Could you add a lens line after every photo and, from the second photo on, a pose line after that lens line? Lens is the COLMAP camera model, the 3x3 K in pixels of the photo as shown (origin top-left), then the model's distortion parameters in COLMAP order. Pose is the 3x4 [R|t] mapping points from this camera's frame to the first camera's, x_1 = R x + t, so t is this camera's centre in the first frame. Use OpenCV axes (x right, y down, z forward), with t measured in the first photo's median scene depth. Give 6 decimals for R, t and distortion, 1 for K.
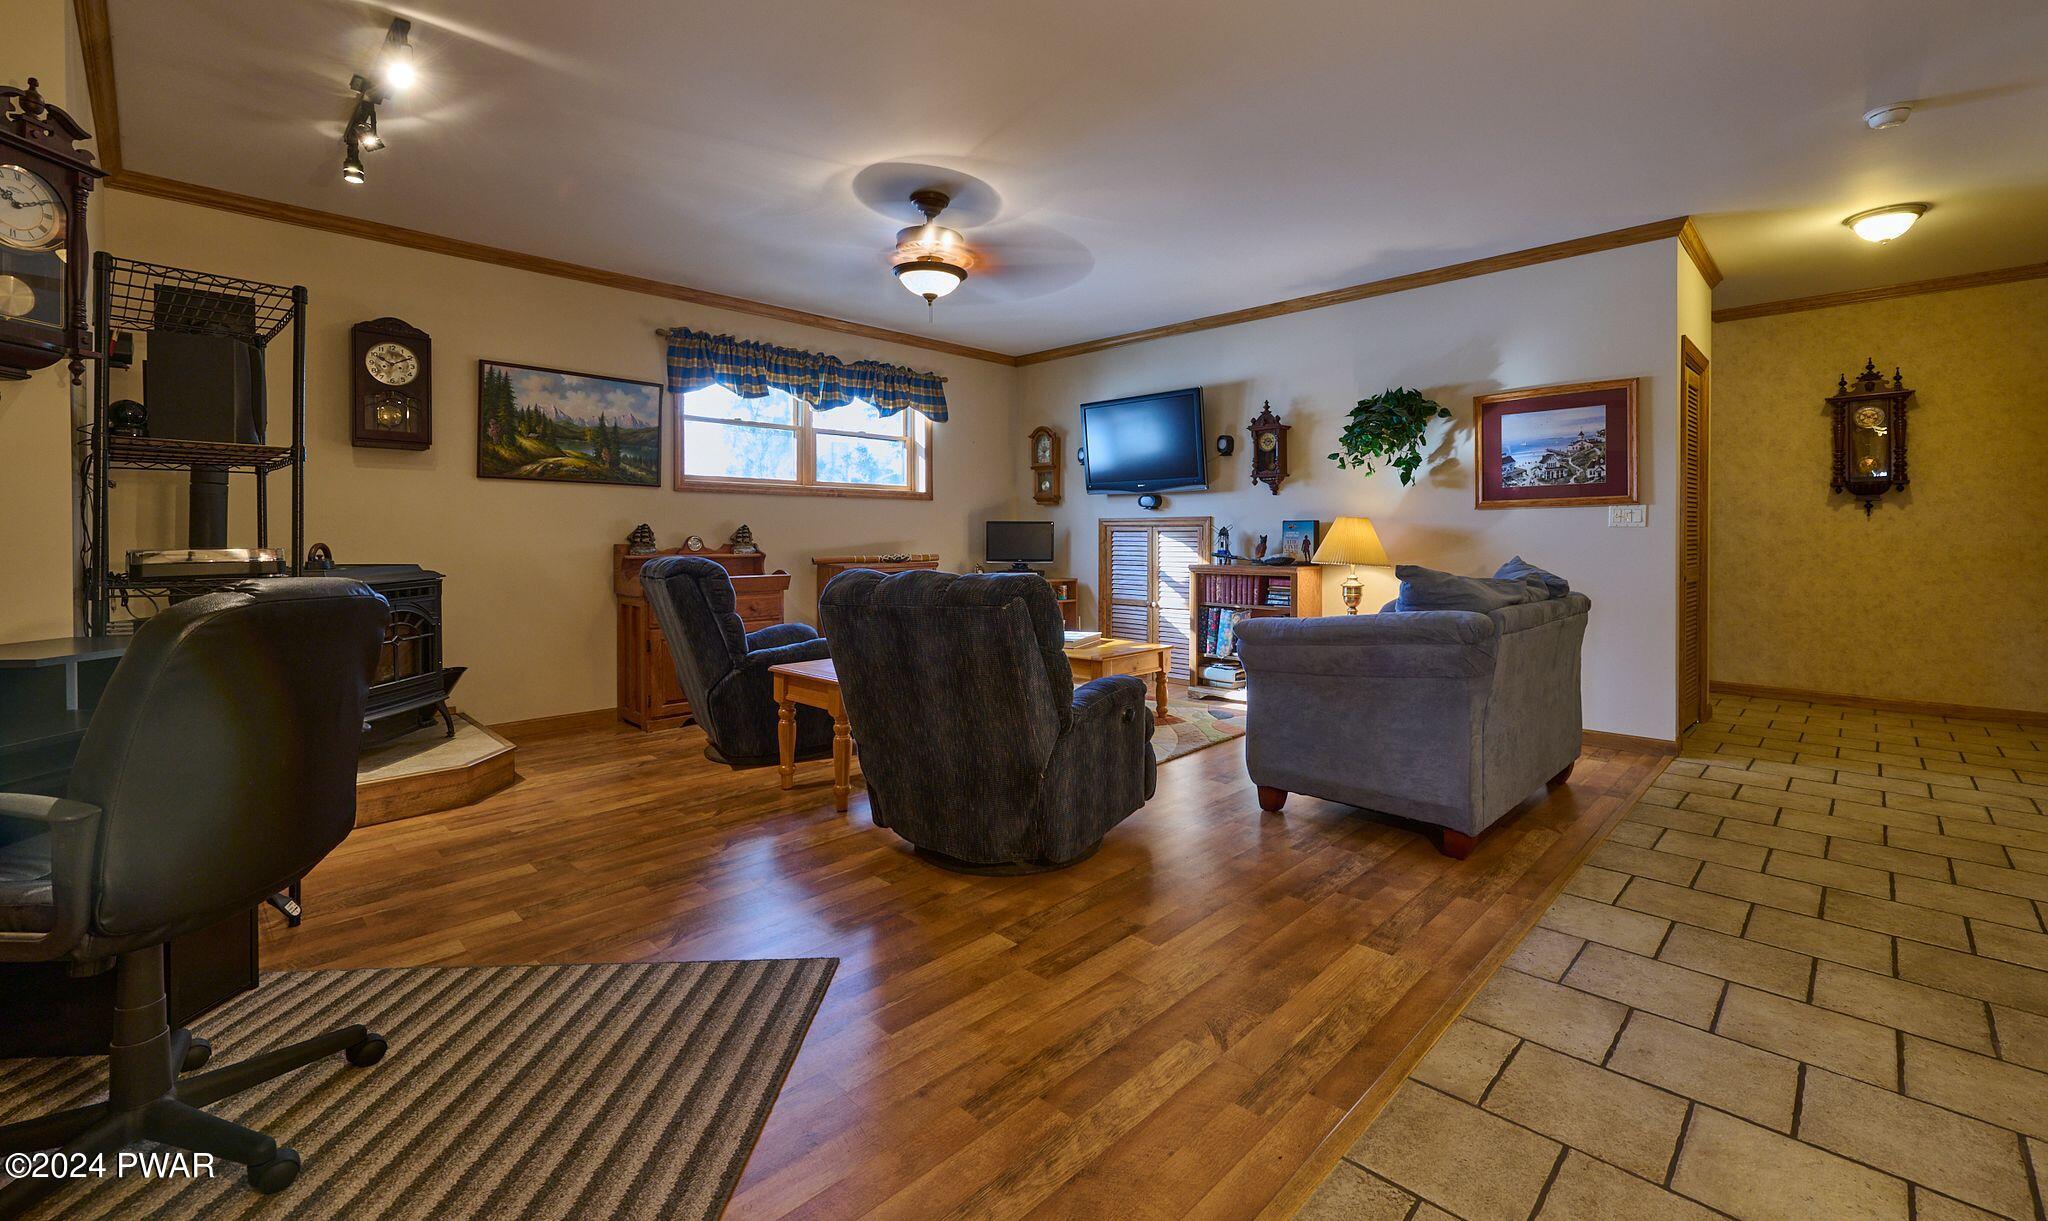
lens RADIAL K [[863.8, 0, 1071.3], [0, 863.8, 541.7], [0, 0, 1]] dist [0.003777, -0.000091]
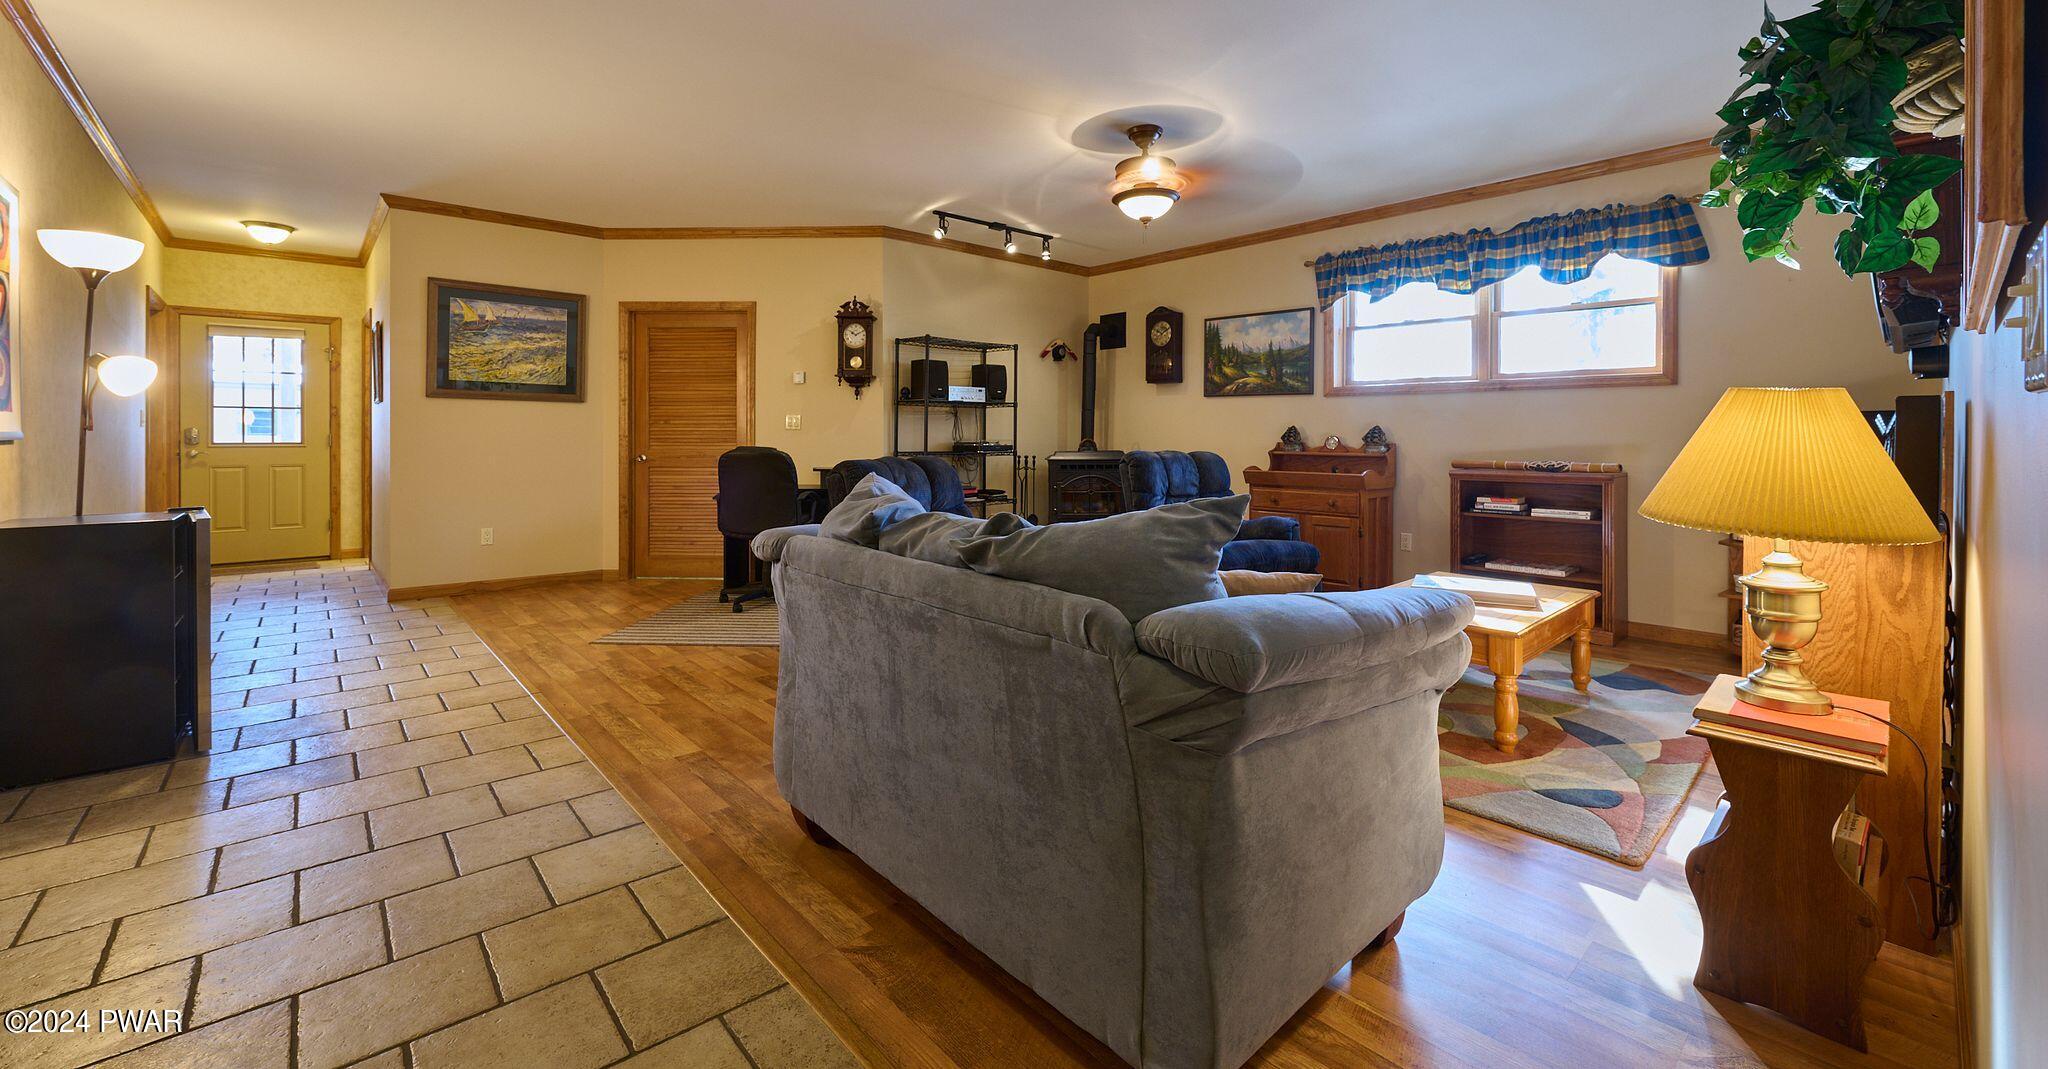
lens RADIAL K [[804.3, 0, 1010.2], [0, 804.3, 439.2], [0, 0, 1]] dist [0.006302, 0.000053]
pose [[-0.100310, 0.008451, -0.994920, 0.661304], [-0.008614, 0.999919, 0.009362, -0.008663], [0.994919, 0.009510, -0.100229, 0.702104]]
